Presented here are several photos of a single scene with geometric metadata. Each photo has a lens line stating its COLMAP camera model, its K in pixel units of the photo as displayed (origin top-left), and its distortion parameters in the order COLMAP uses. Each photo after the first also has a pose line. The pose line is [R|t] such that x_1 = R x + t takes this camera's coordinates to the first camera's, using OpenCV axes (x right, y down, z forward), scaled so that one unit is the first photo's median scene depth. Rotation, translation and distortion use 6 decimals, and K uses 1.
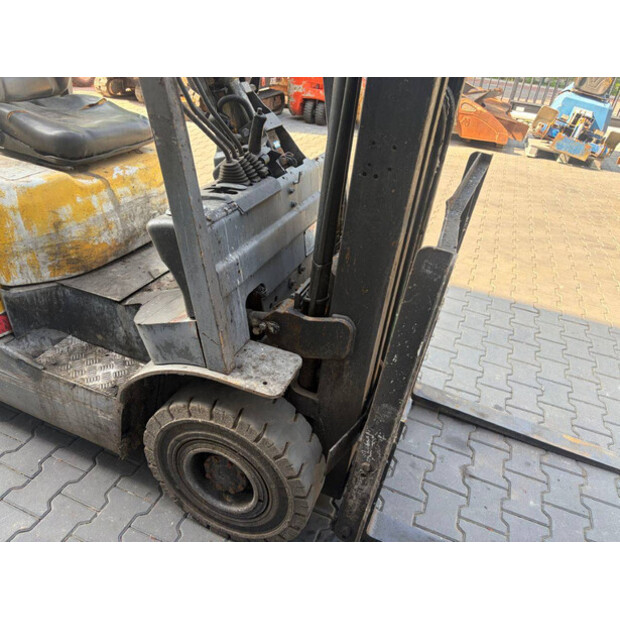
lens RADIAL K [[471.3, 0, 307.3], [0, 471.3, 312.5], [0, 0, 1]] dist [0.053499, -0.060302]
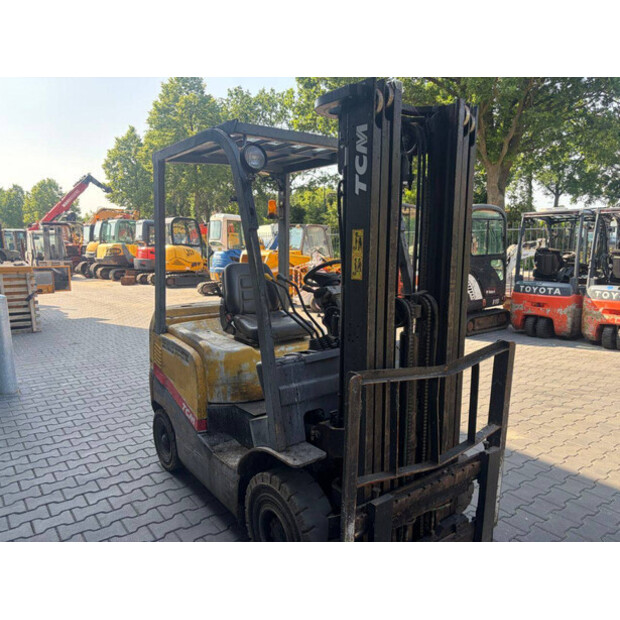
lens RADIAL K [[471.3, 0, 307.3], [0, 471.3, 312.5], [0, 0, 1]] dist [0.053499, -0.060302]
pose [[0.851451, -0.022067, -0.523970, 0.643592], [-0.203410, 0.907004, -0.368739, 0.220319], [0.483379, 0.420544, 0.767781, -0.372209]]
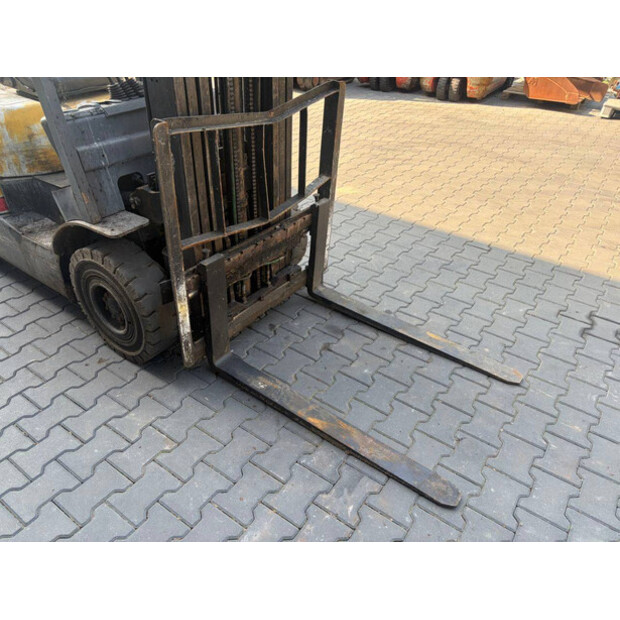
lens RADIAL K [[471.3, 0, 307.3], [0, 471.3, 312.5], [0, 0, 1]] dist [0.053499, -0.060302]
pose [[0.969006, 0.076279, -0.234966, 0.681327], [-0.067678, 0.996716, 0.044465, 0.232035], [0.237586, -0.027185, 0.970986, -0.253992]]
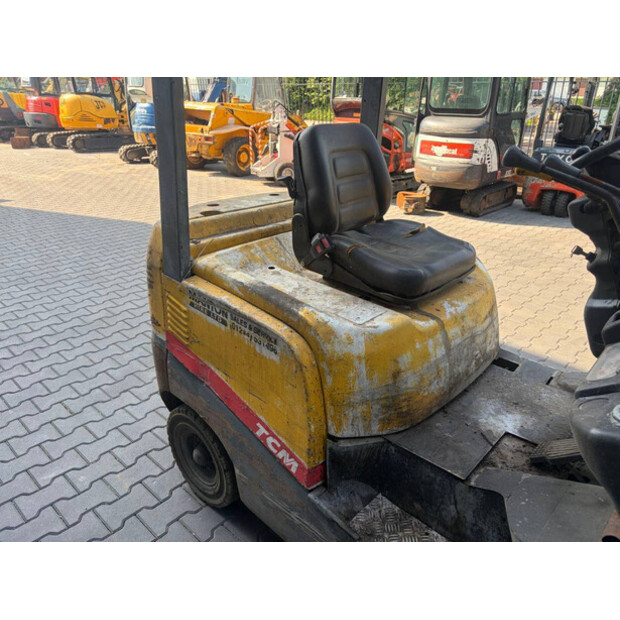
lens RADIAL K [[471.2, 0, 312.9], [0, 471.2, 309.1], [0, 0, 1]] dist [0.051320, -0.063426]
pose [[0.930545, 0.070168, -0.359391, -0.345913], [-0.127467, 0.982156, -0.138284, -0.155431], [0.343275, 0.174490, 0.922885, 0.112442]]
